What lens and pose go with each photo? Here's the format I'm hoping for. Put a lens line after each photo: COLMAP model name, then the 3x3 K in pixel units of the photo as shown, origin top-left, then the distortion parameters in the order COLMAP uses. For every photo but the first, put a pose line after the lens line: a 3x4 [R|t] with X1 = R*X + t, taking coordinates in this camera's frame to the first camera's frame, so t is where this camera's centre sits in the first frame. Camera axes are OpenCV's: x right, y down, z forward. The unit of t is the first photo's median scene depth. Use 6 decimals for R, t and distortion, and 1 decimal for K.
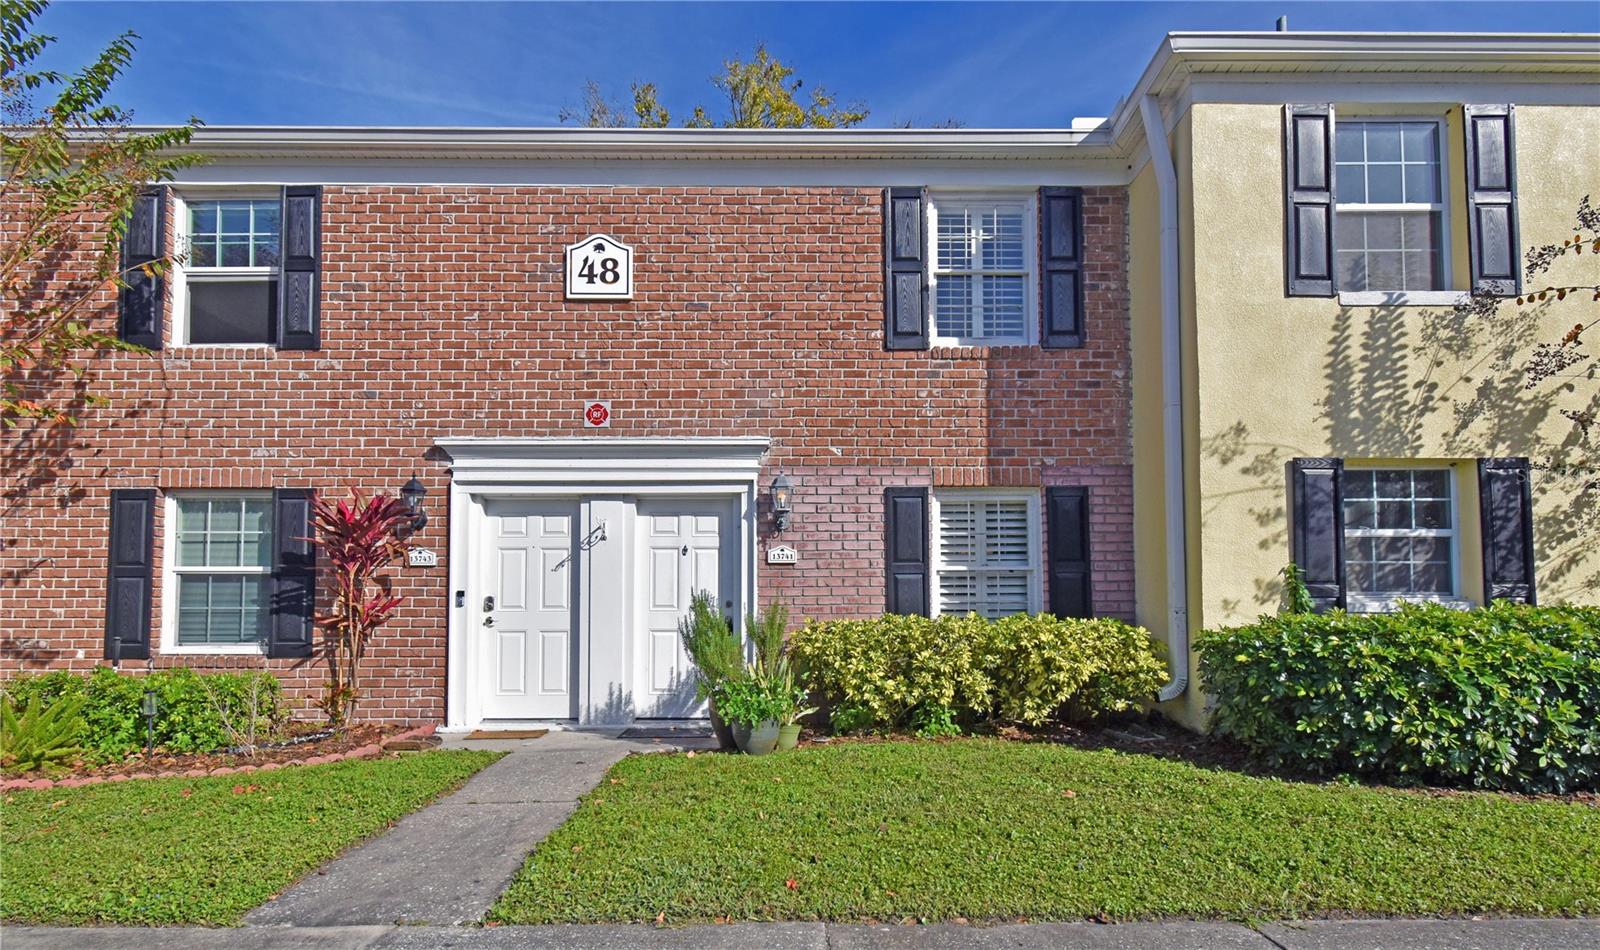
lens RADIAL K [[818.1, 0, 798.0], [0, 818.1, 573.2], [0, 0, 1]] dist [0.001707, 0.001406]
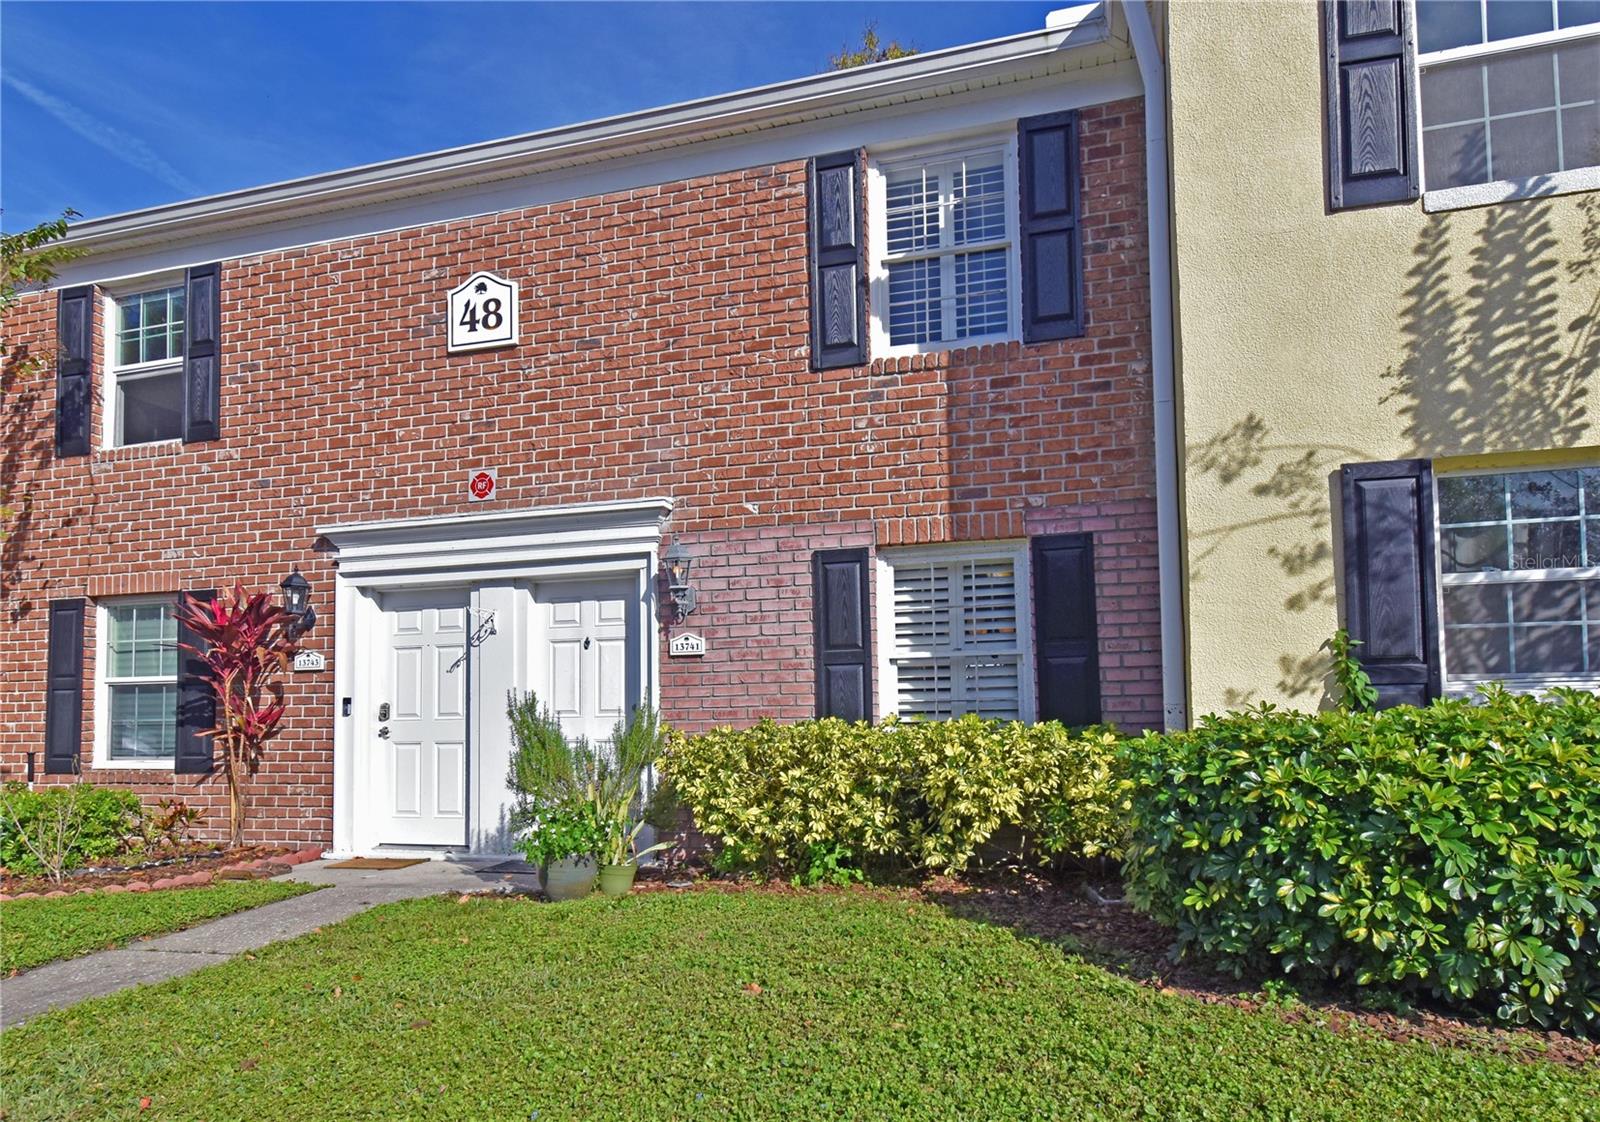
lens RADIAL K [[944.7, 0, 801.4], [0, 944.7, 665.4], [0, 0, 1]] dist [0.003644, 0.000053]
pose [[0.961717, -0.027299, -0.272682, 0.331212], [0.026062, 0.999627, -0.008158, 0.007773], [0.272803, 0.000739, 0.962070, 0.153362]]
